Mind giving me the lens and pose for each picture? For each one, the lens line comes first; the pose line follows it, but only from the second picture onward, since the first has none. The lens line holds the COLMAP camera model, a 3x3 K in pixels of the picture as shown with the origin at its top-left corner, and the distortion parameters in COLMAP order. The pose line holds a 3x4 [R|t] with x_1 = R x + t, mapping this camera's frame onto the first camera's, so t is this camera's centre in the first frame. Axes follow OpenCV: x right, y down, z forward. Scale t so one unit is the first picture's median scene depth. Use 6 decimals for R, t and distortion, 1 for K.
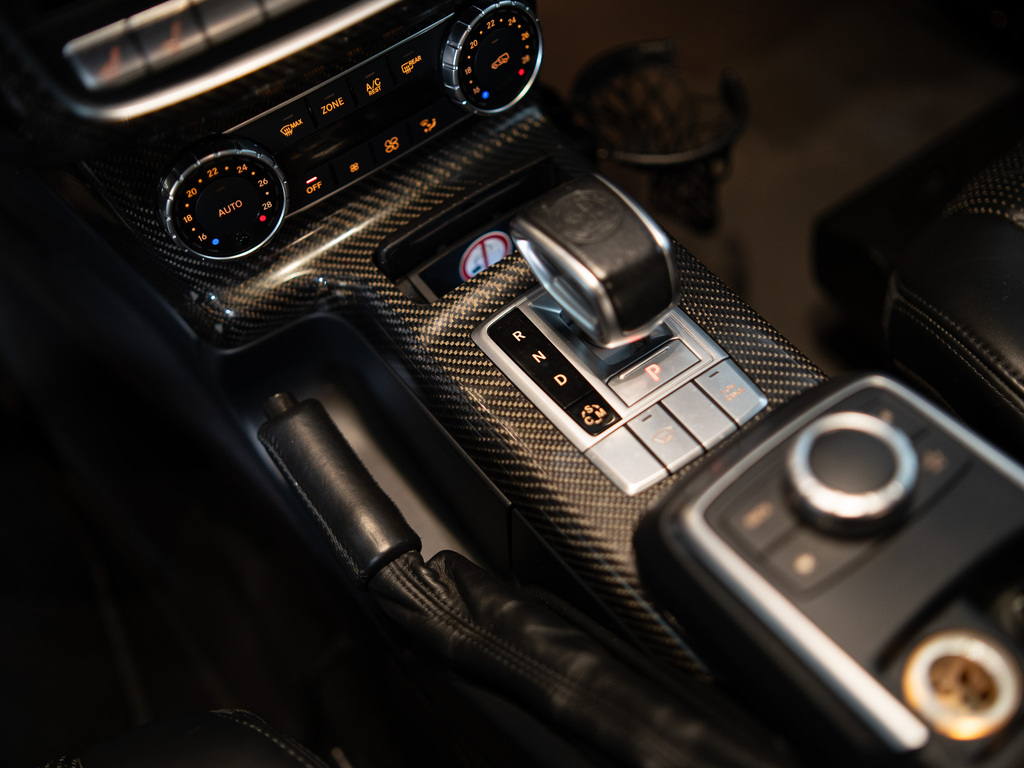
lens RADIAL K [[1057.2, 0, 512.0], [0, 1057.2, 384.0], [0, 0, 1]] dist [-0.084943, 0.021137]
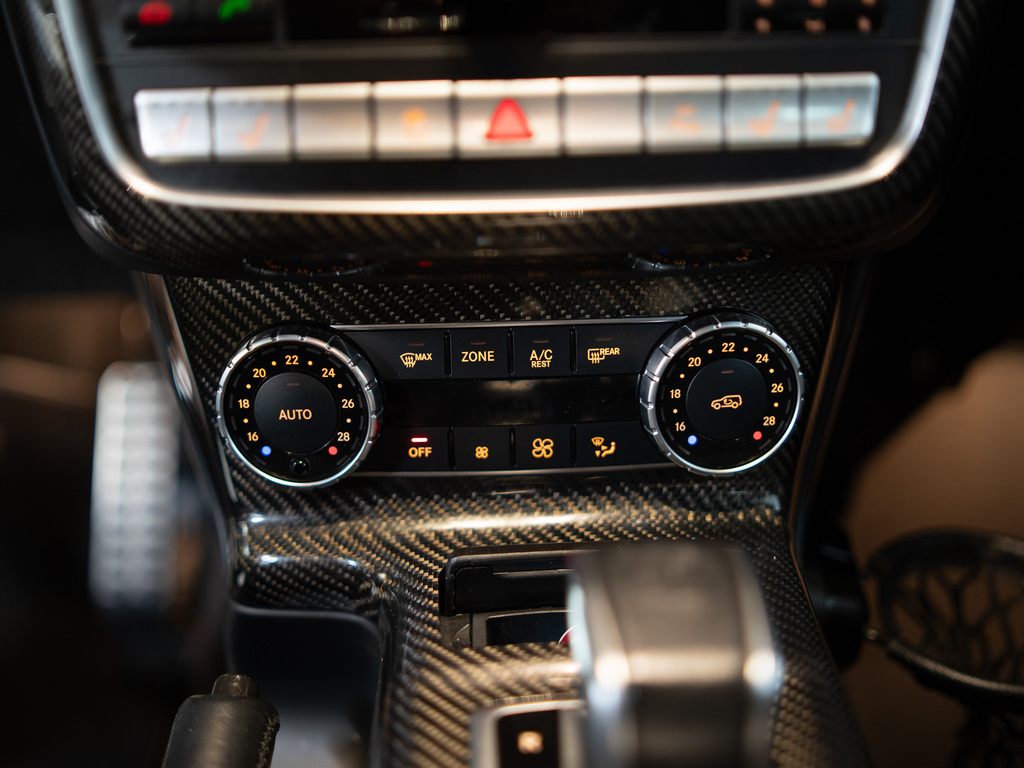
lens RADIAL K [[1057.2, 0, 512.0], [0, 1057.2, 384.0], [0, 0, 1]] dist [-0.084943, 0.021137]
pose [[0.825589, 0.309824, -0.471605, 0.223067], [-0.494146, 0.800495, -0.339158, -0.001952], [0.272438, 0.513047, 0.813978, 0.405705]]
